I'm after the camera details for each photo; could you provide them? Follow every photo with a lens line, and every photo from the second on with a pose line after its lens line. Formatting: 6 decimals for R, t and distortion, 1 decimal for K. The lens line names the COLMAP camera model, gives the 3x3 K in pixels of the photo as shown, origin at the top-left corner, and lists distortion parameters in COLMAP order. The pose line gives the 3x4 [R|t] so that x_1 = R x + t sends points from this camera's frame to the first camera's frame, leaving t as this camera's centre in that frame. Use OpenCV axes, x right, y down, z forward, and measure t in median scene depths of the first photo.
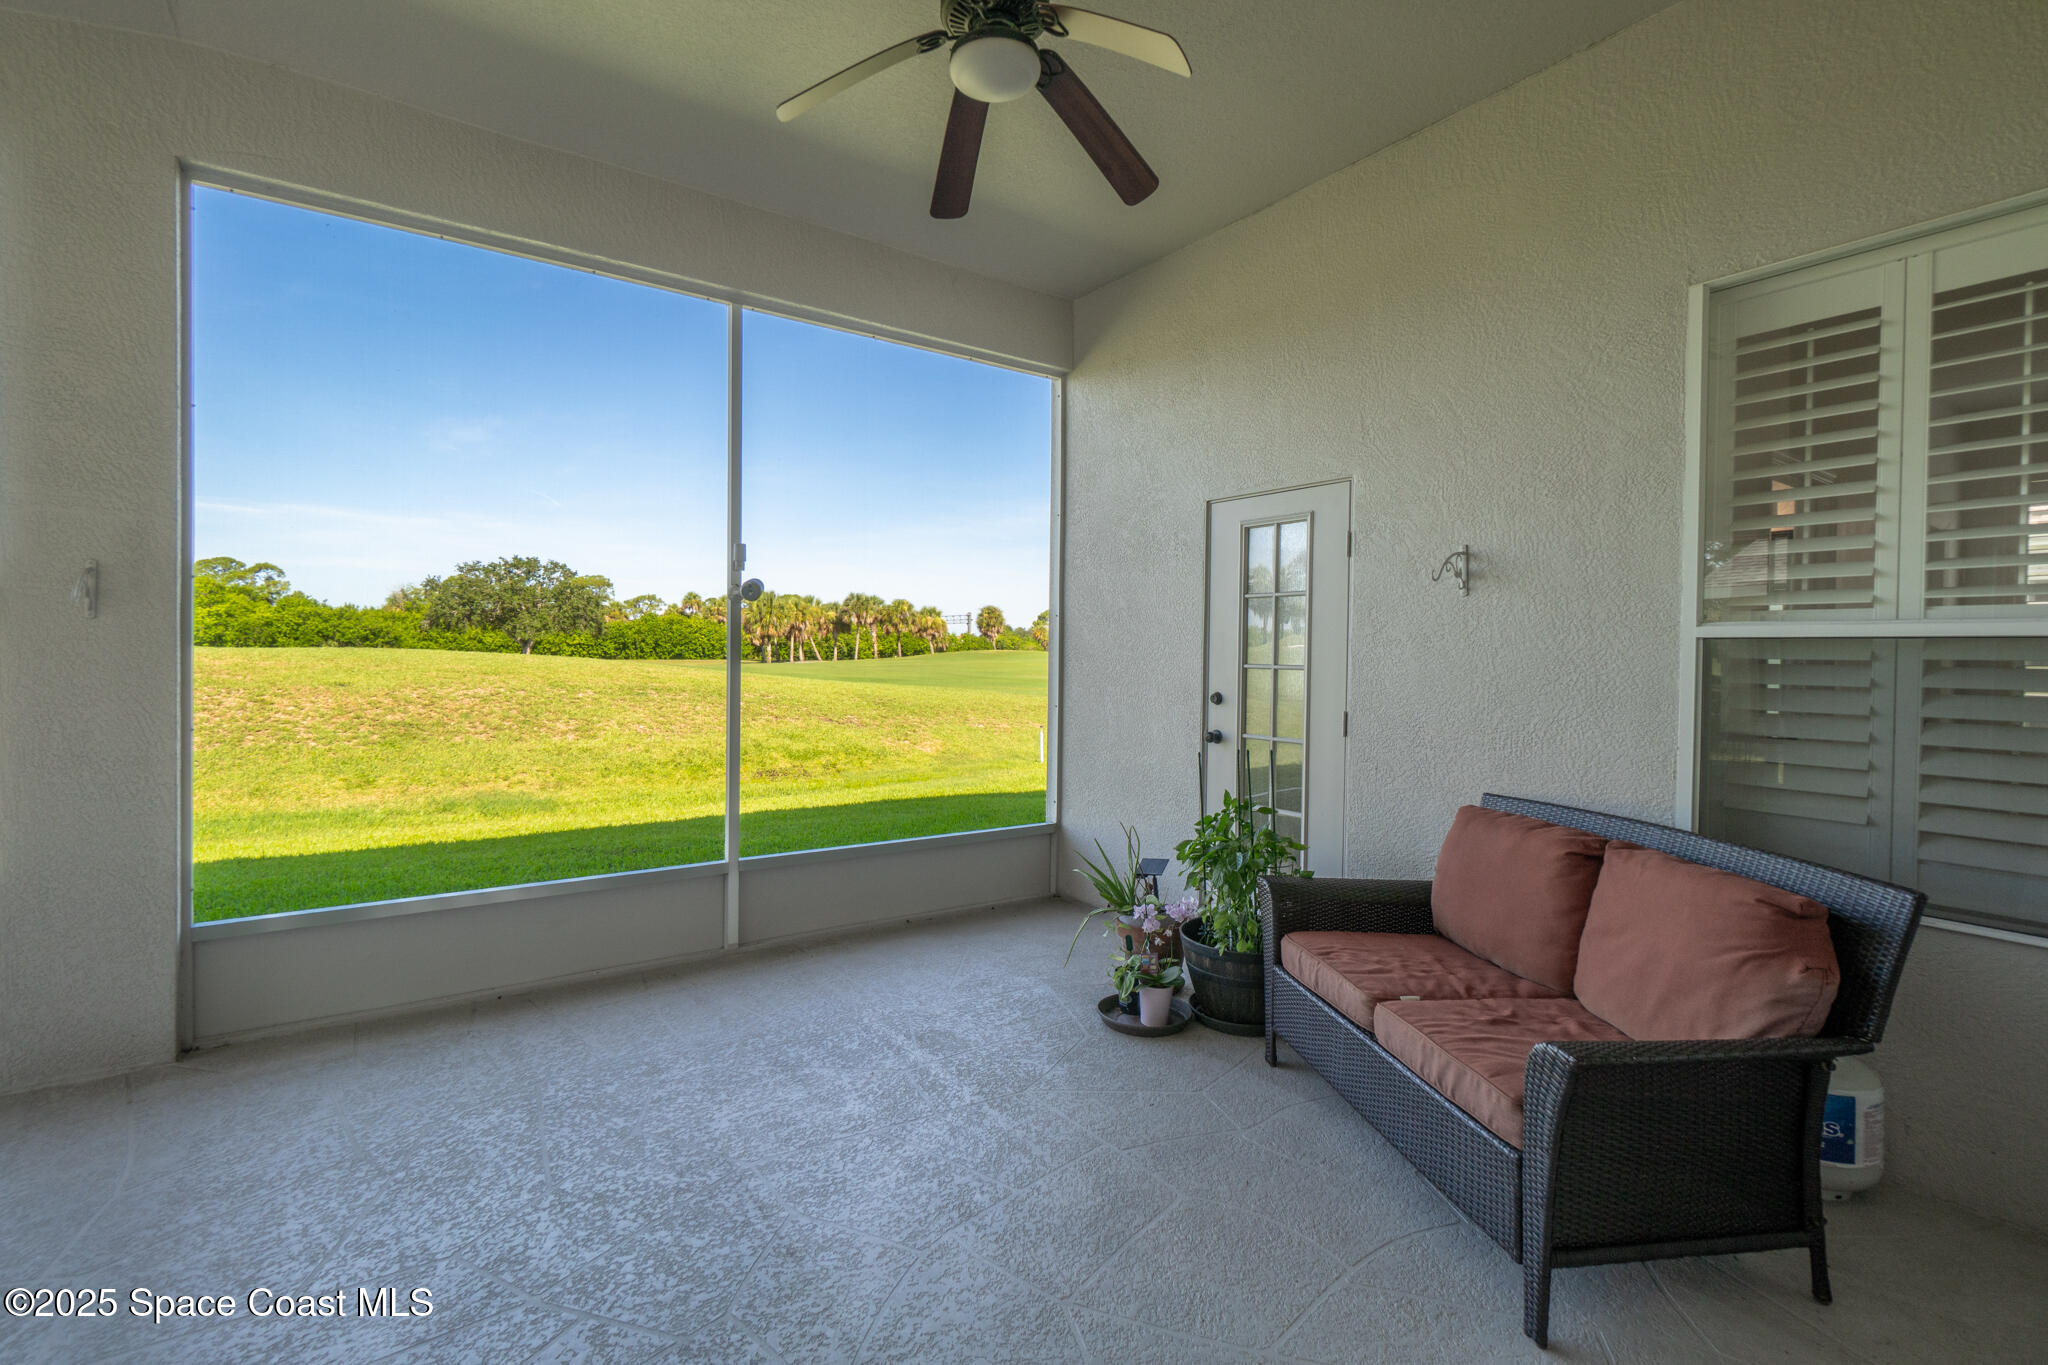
lens RADIAL K [[884.1, 0, 1012.2], [0, 884.1, 665.9], [0, 0, 1]] dist [-0.002826, -0.000138]
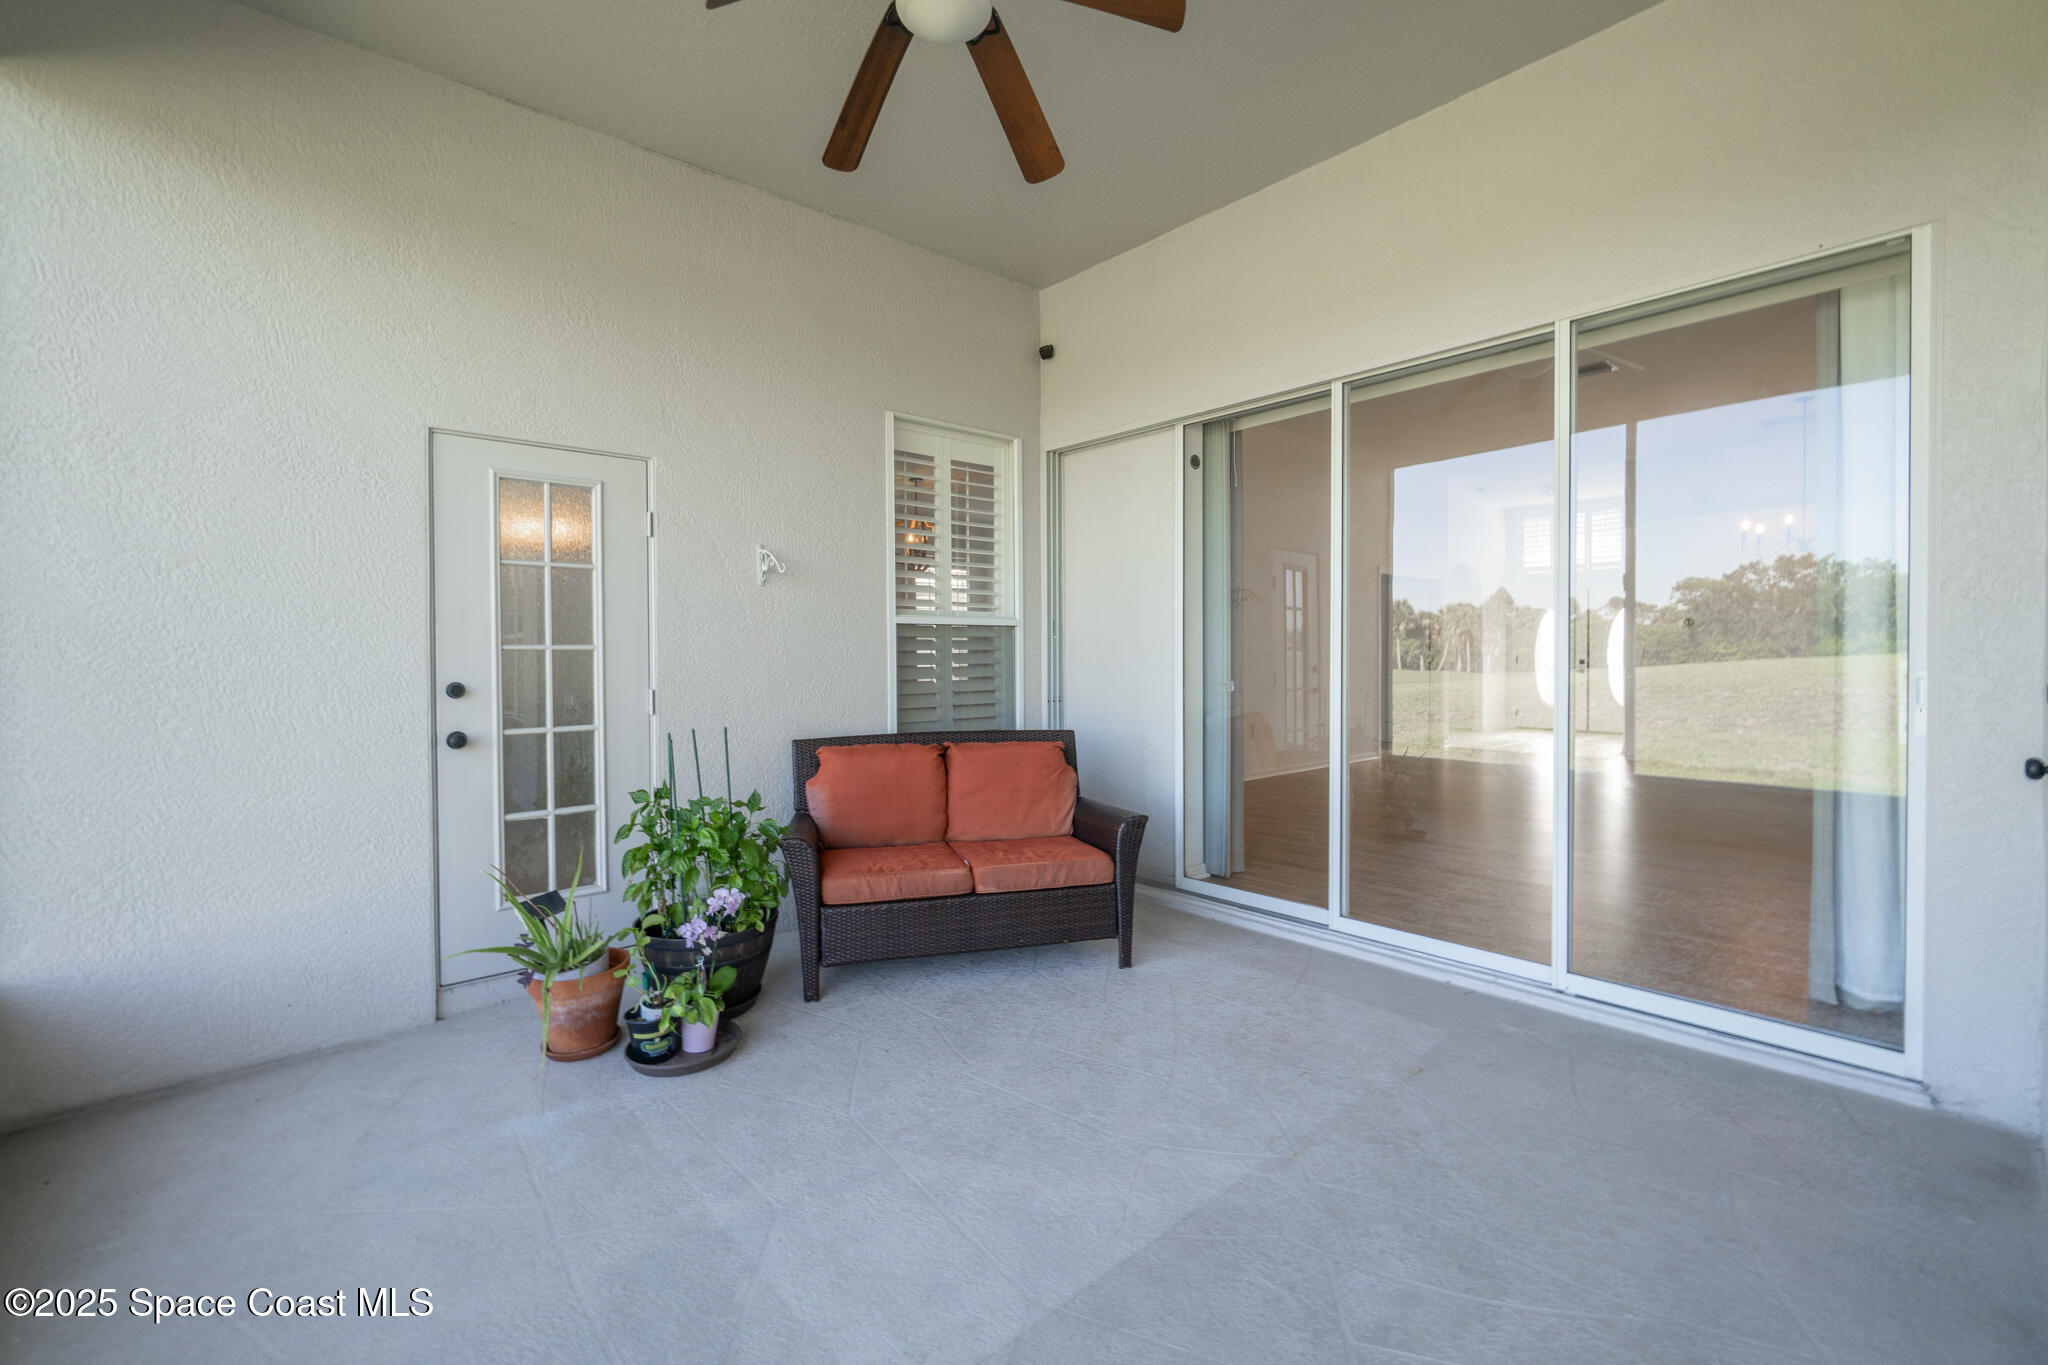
lens RADIAL K [[899.0, 0, 1024.1], [0, 899.0, 677.1], [0, 0, 1]] dist [0.000256, 0.000106]
pose [[-0.098830, -0.040338, 0.994286, -0.942760], [0.020004, 0.998896, 0.042513, 0.003113], [-0.994903, 0.024091, -0.097914, 0.921298]]
